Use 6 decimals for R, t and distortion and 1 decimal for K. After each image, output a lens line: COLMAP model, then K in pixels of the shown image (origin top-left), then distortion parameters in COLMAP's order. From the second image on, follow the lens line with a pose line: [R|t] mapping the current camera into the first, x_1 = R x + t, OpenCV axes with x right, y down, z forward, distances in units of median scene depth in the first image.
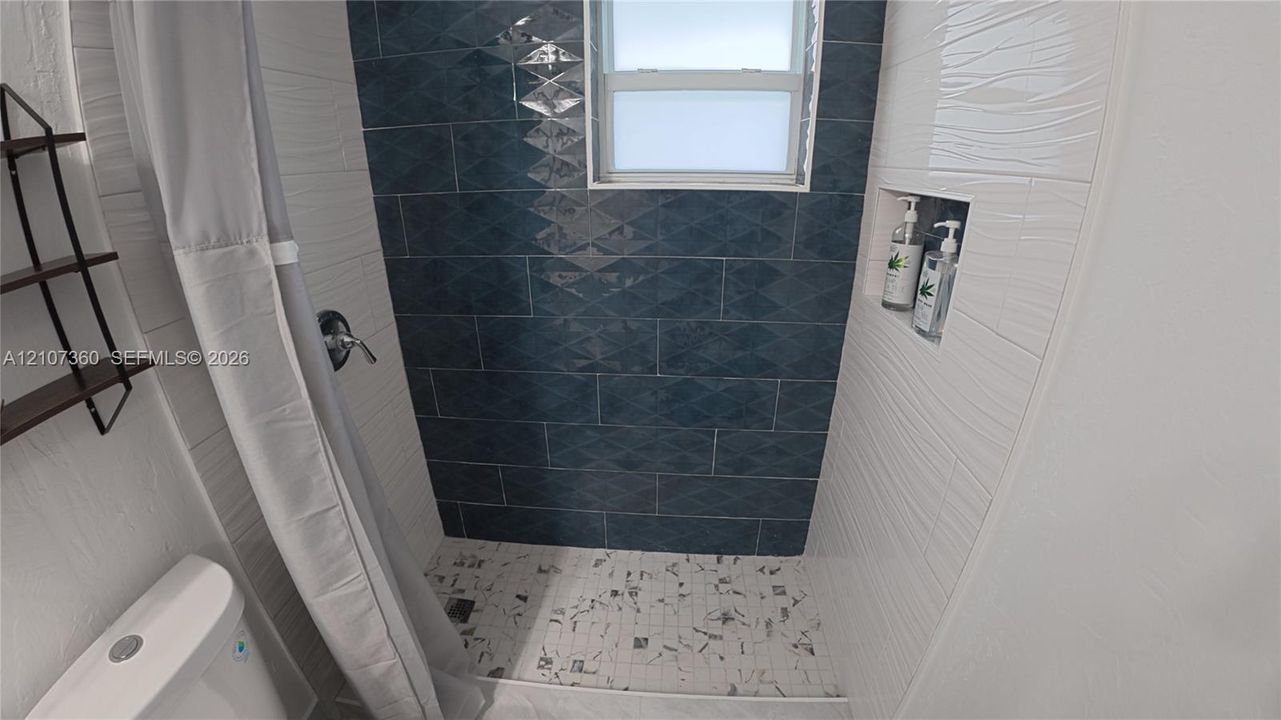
lens RADIAL K [[485.9, 0, 648.1], [0, 485.9, 361.0], [0, 0, 1]] dist [-0.111165, 0.010067]
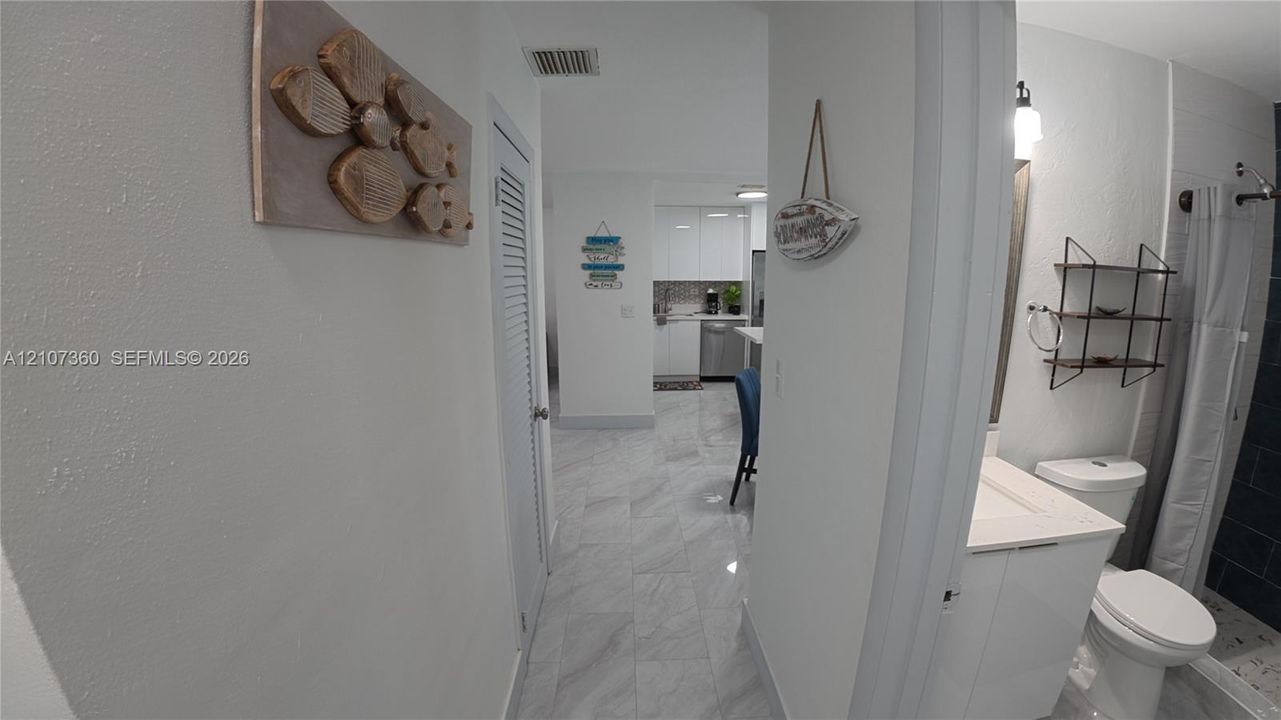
lens RADIAL K [[485.9, 0, 648.1], [0, 485.9, 361.0], [0, 0, 1]] dist [-0.111165, 0.010067]
pose [[0.137803, 0.192642, -0.971545, 0.305473], [-0.391581, 0.911585, 0.125211, 0.373066], [0.909766, 0.363184, 0.201054, -0.957398]]
